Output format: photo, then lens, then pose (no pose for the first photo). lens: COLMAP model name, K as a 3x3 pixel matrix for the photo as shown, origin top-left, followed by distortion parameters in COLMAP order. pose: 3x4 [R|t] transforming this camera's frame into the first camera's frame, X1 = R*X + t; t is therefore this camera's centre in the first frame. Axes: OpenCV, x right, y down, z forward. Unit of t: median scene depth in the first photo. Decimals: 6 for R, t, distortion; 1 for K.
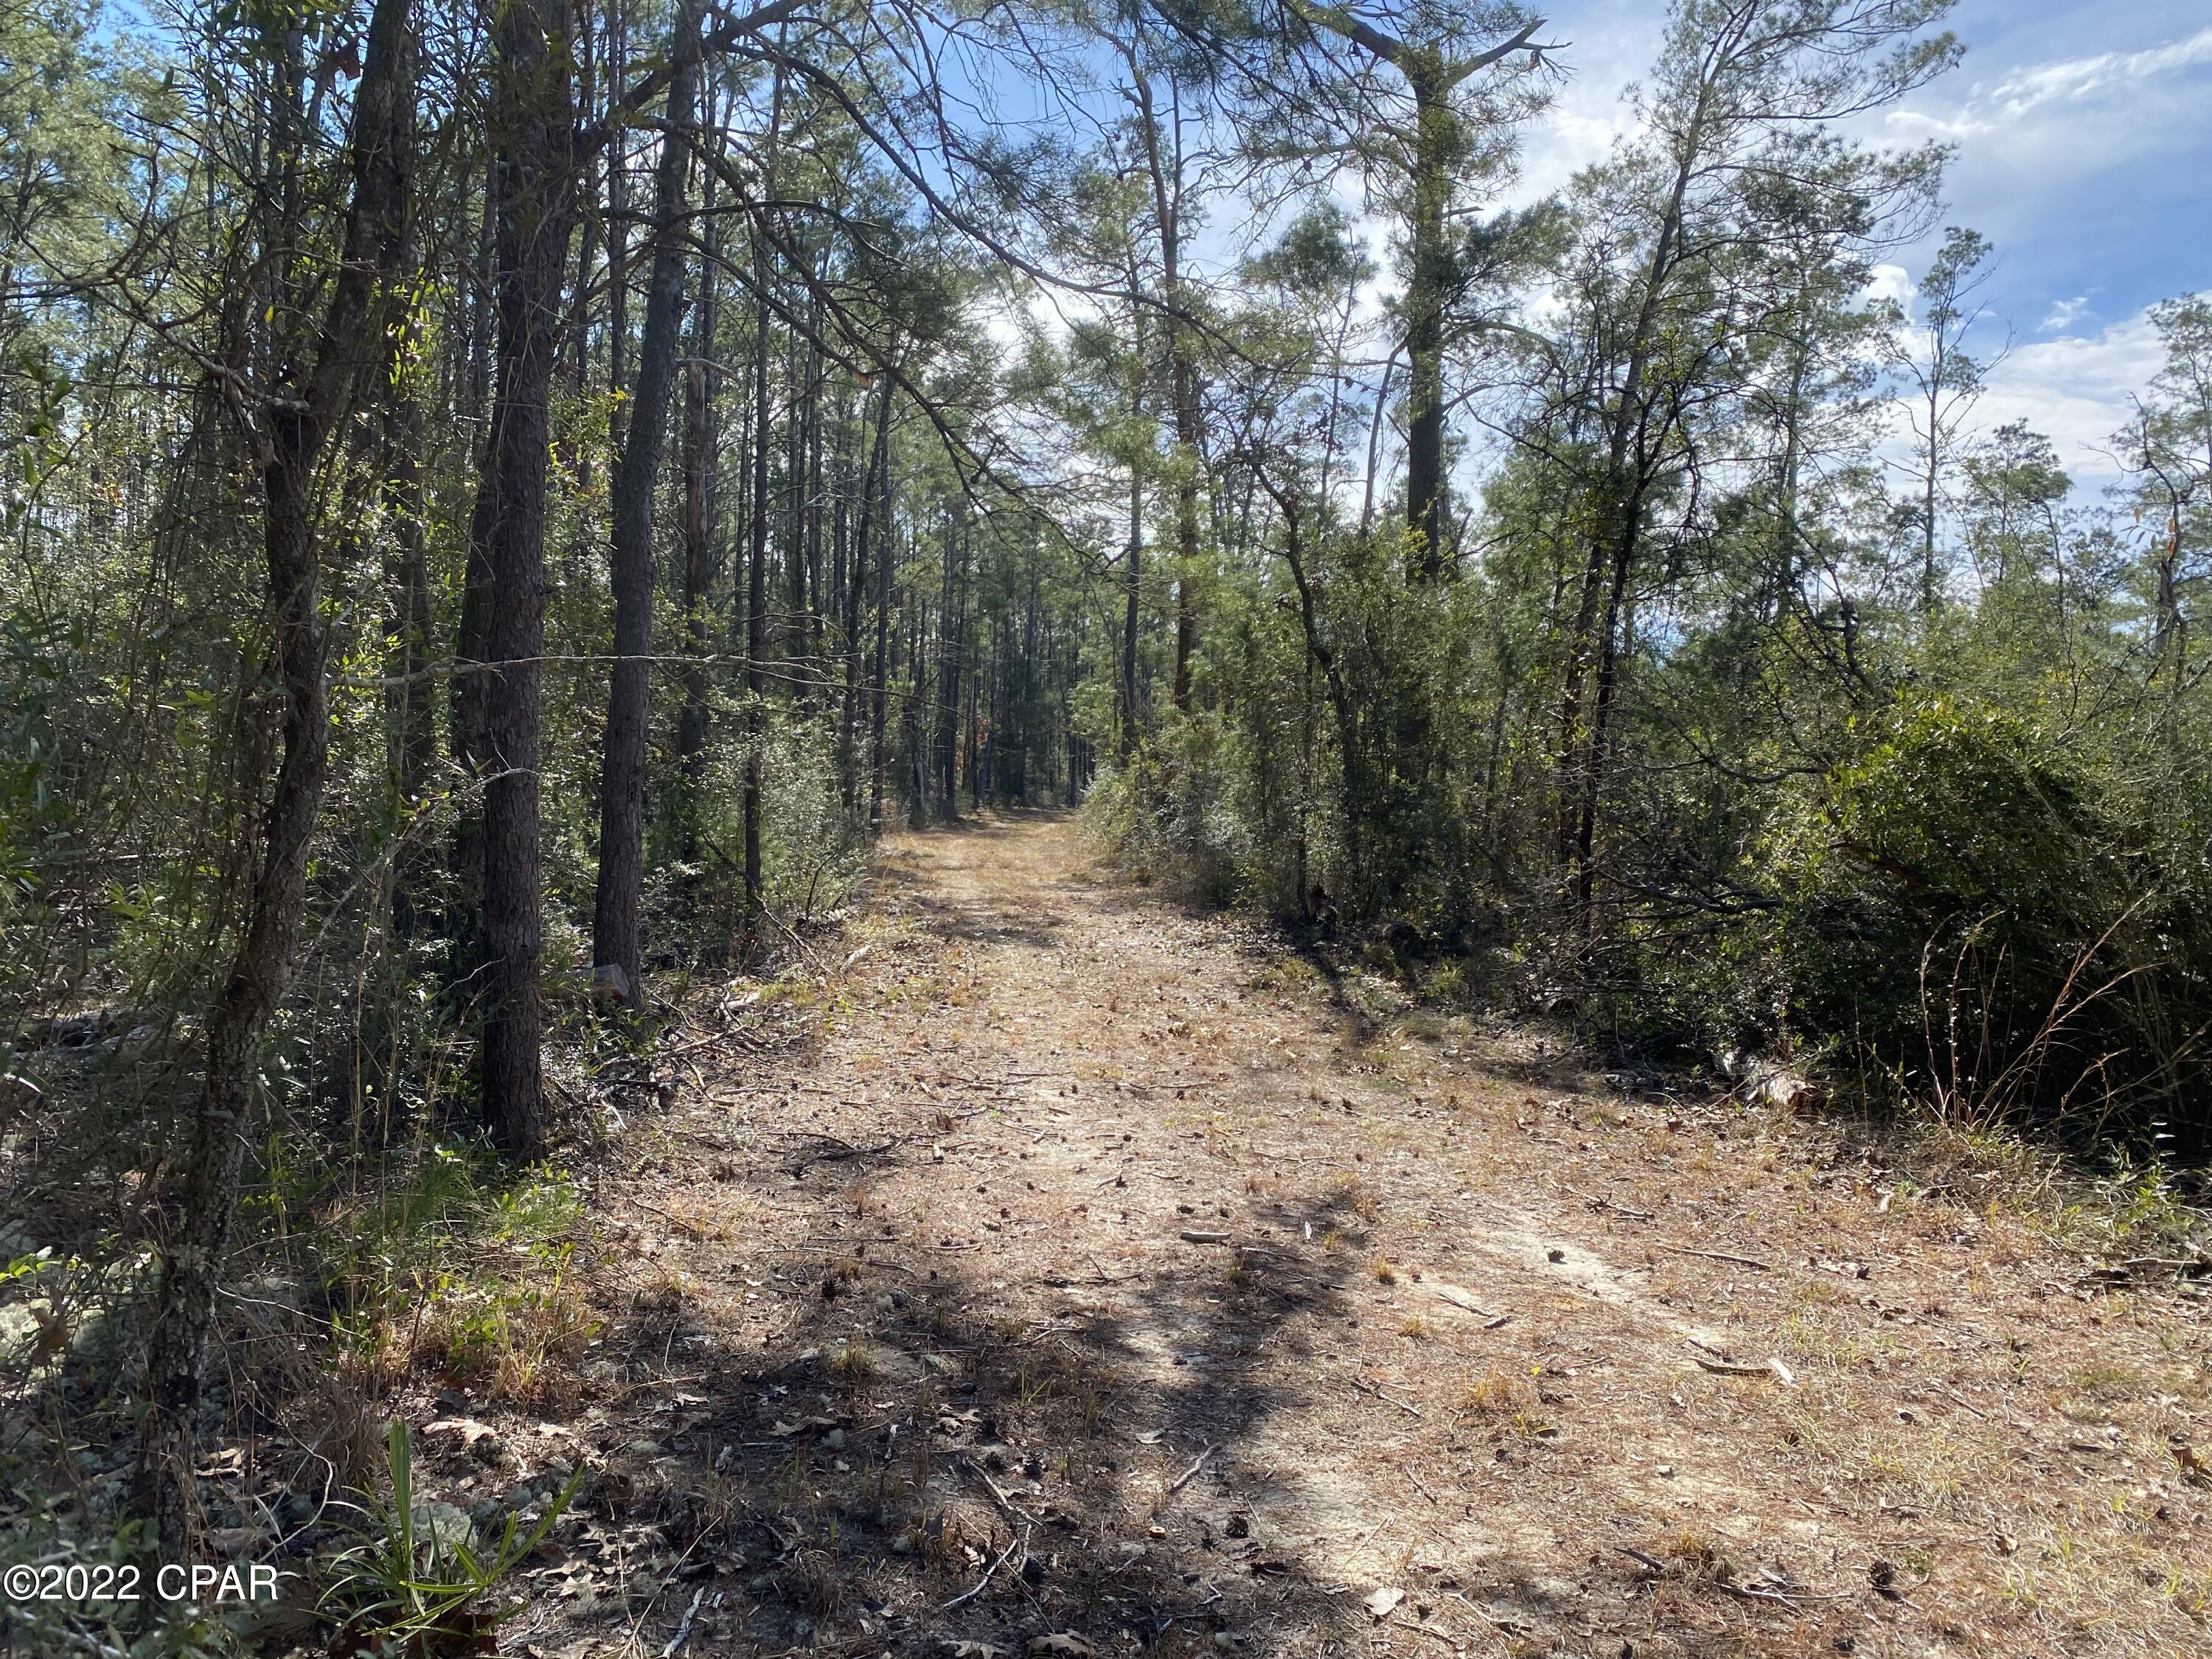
lens RADIAL K [[1650.9, 0, 1096.6], [0, 1650.9, 827.6], [0, 0, 1]] dist [0.002903, -0.023680]
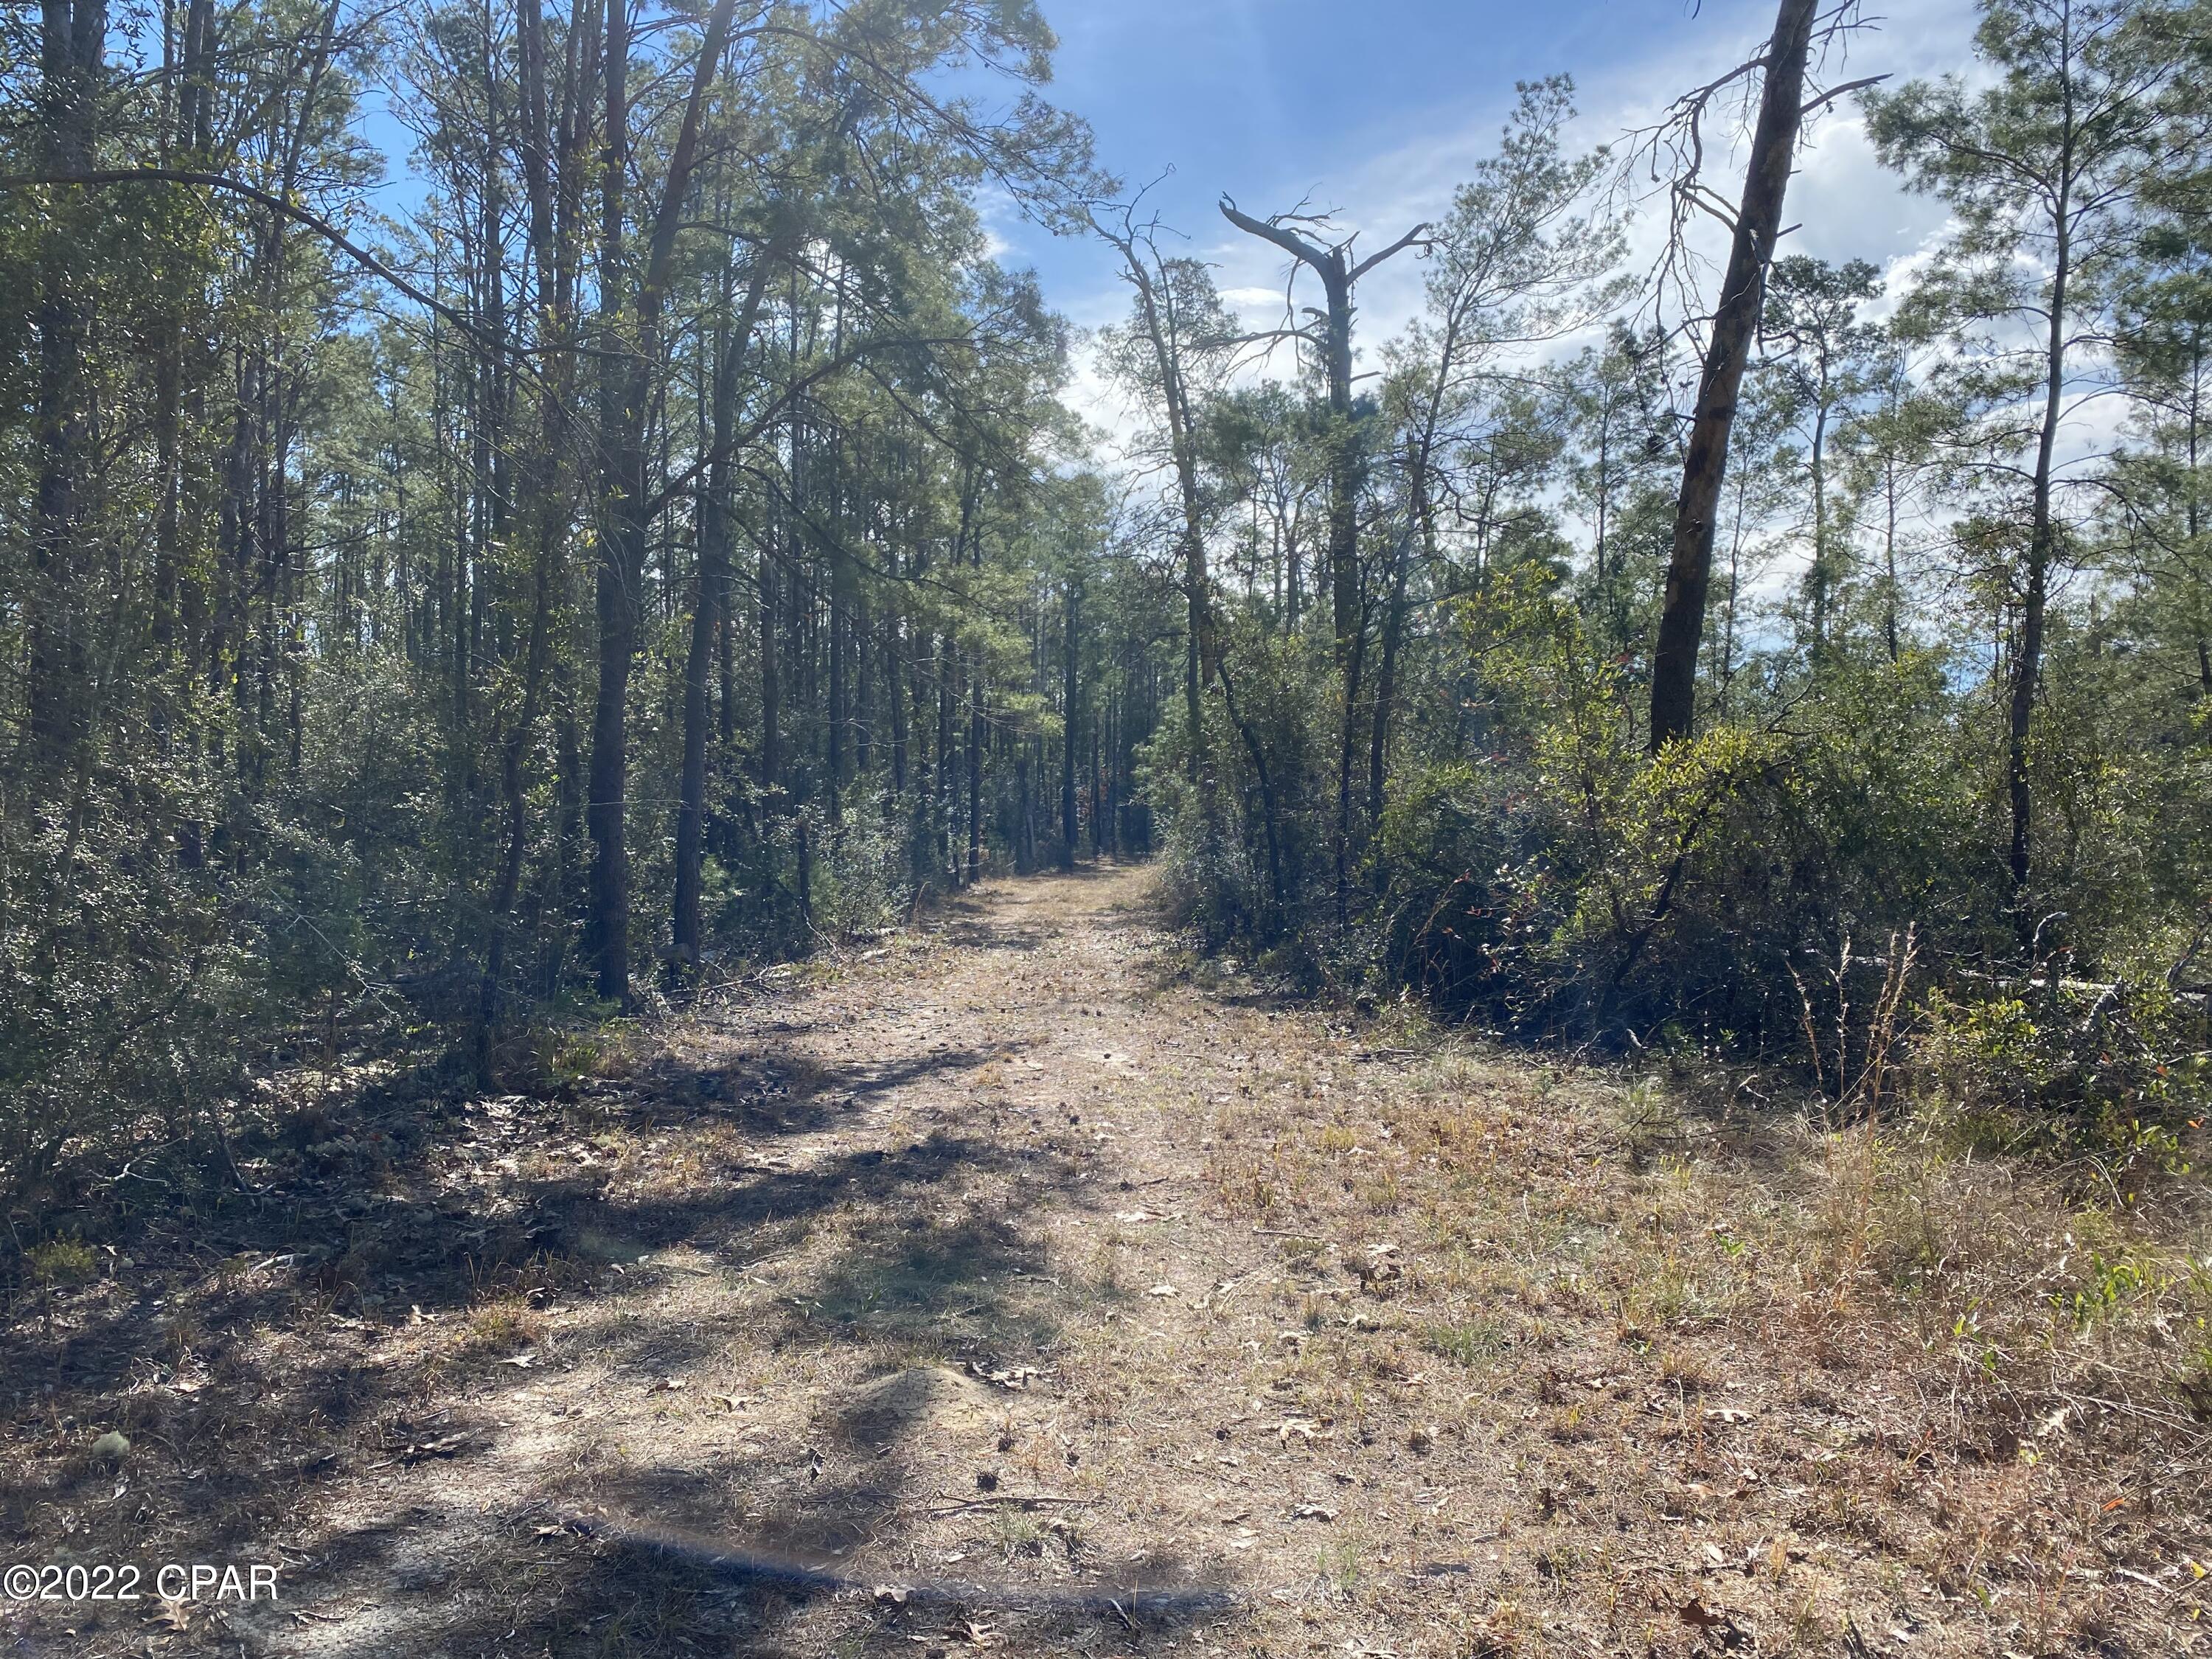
lens RADIAL K [[1650.9, 0, 1113.9], [0, 1650.9, 829.6], [0, 0, 1]] dist [0.002903, -0.023680]
pose [[0.994674, -0.035319, -0.096827, 0.194729], [0.032813, 0.999087, -0.027353, 0.012757], [0.097705, 0.024030, 0.994925, -0.413865]]
